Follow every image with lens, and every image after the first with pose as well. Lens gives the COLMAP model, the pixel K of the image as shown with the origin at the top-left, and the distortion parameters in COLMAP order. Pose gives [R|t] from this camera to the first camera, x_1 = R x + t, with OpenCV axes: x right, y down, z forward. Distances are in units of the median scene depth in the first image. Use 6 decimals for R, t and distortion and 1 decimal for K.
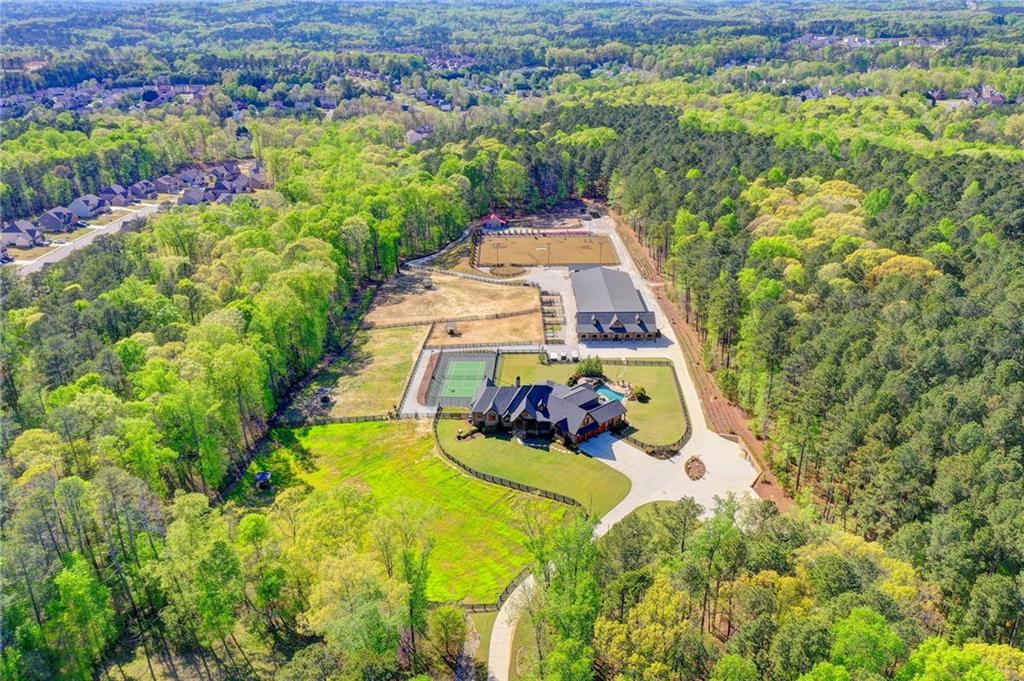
lens RADIAL K [[809.7, 0, 512.0], [0, 809.7, 340.5], [0, 0, 1]] dist [0.013846, 0.001271]
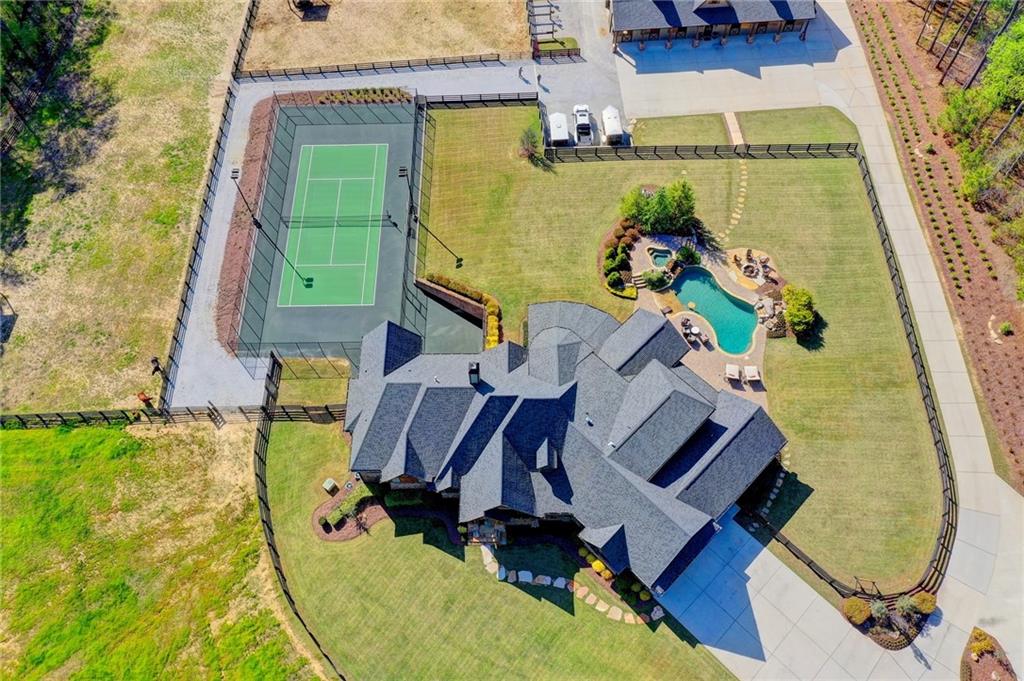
lens RADIAL K [[809.7, 0, 512.0], [0, 809.7, 340.5], [0, 0, 1]] dist [0.013846, 0.001271]
pose [[0.998038, -0.058095, 0.023337, 0.012987], [0.031195, 0.784631, 0.619177, -0.138955], [-0.054282, -0.617235, 0.784904, 0.603994]]
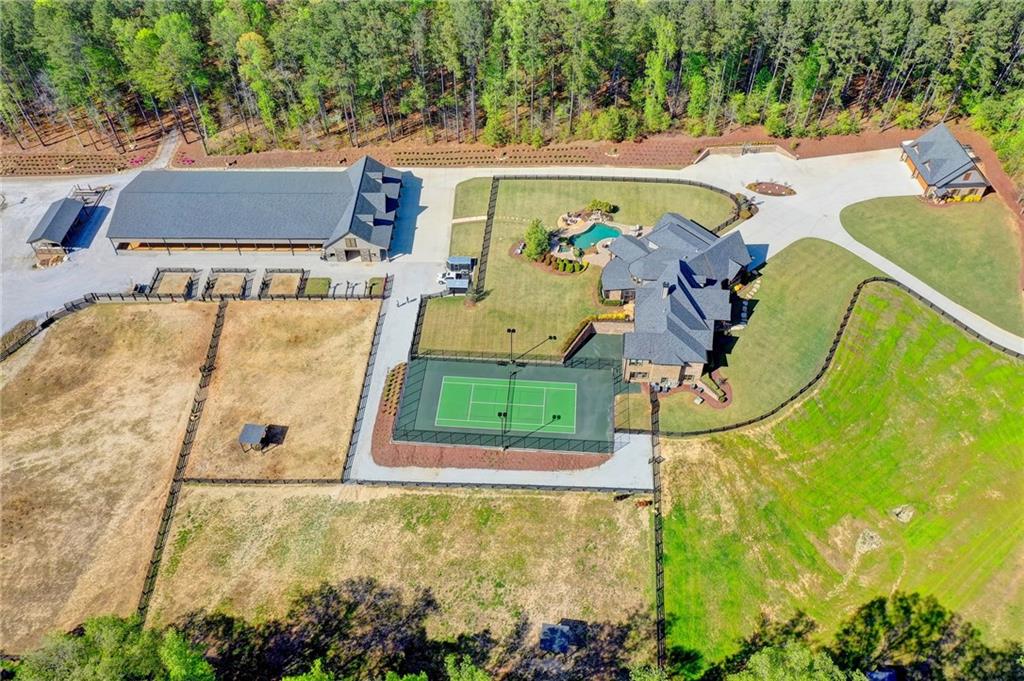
lens RADIAL K [[809.7, 0, 512.0], [0, 809.7, 340.5], [0, 0, 1]] dist [0.013846, 0.001271]
pose [[0.018652, -0.721790, 0.691861, -0.392831], [0.403030, 0.638699, 0.655462, -0.330549], [-0.914996, 0.266615, 0.302816, 0.755175]]
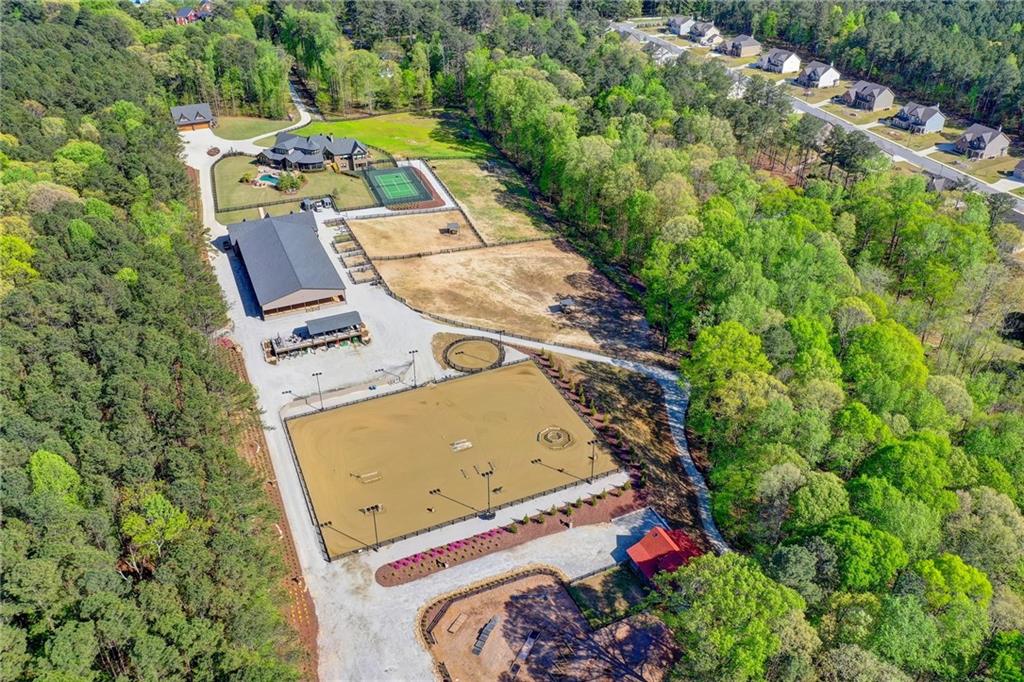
lens RADIAL K [[809.7, 0, 512.0], [0, 809.7, 341.0], [0, 0, 1]] dist [0.013846, 0.001271]
pose [[-0.919119, 0.224466, -0.323782, 0.210469], [-0.140247, 0.581581, 0.801308, -0.756144], [0.368171, 0.781907, -0.503062, 1.725541]]
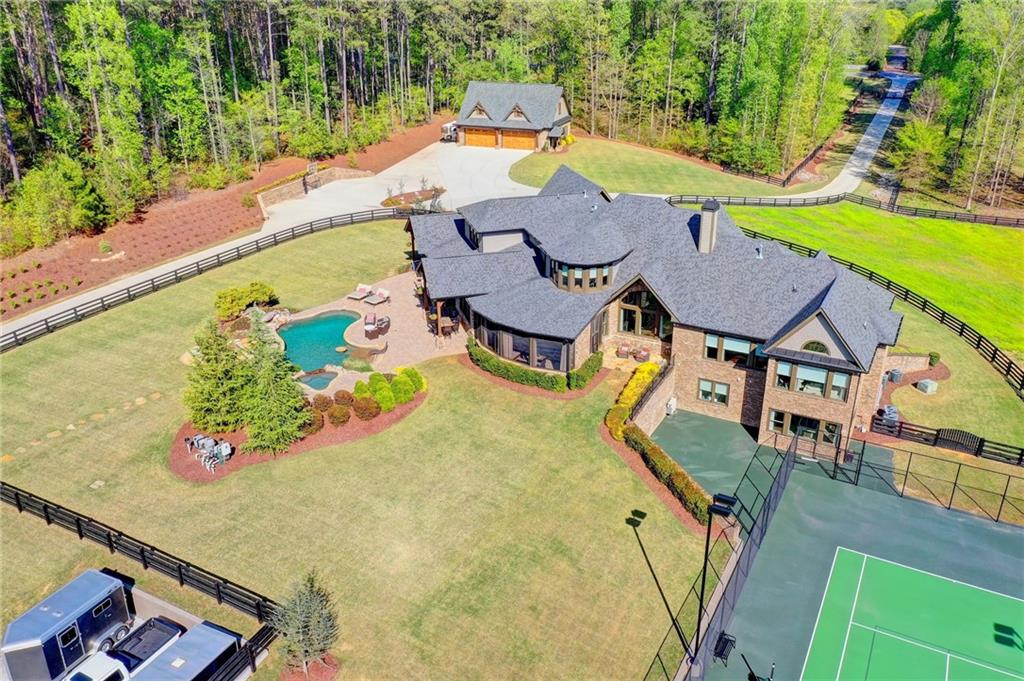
lens RADIAL K [[809.7, 0, 512.0], [0, 809.7, 340.5], [0, 0, 1]] dist [0.013846, 0.001271]
pose [[-0.902260, -0.159552, 0.400587, -0.036319], [0.186819, 0.692648, 0.696661, -0.091228], [-0.388620, 0.703407, -0.595142, 0.980448]]
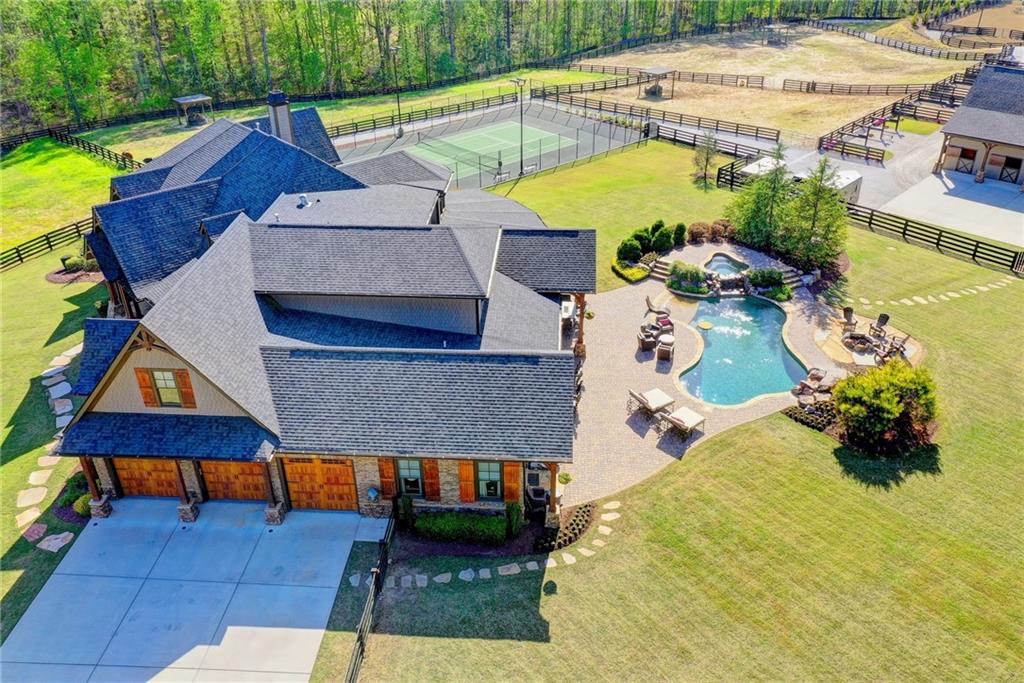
lens RADIAL K [[809.7, 0, 512.0], [0, 809.7, 341.5], [0, 0, 1]] dist [0.013846, 0.001271]
pose [[0.705822, 0.369724, -0.604251, 0.169867], [-0.280460, 0.929141, 0.240912, 0.030040], [0.650505, -0.000573, 0.759502, 0.712653]]
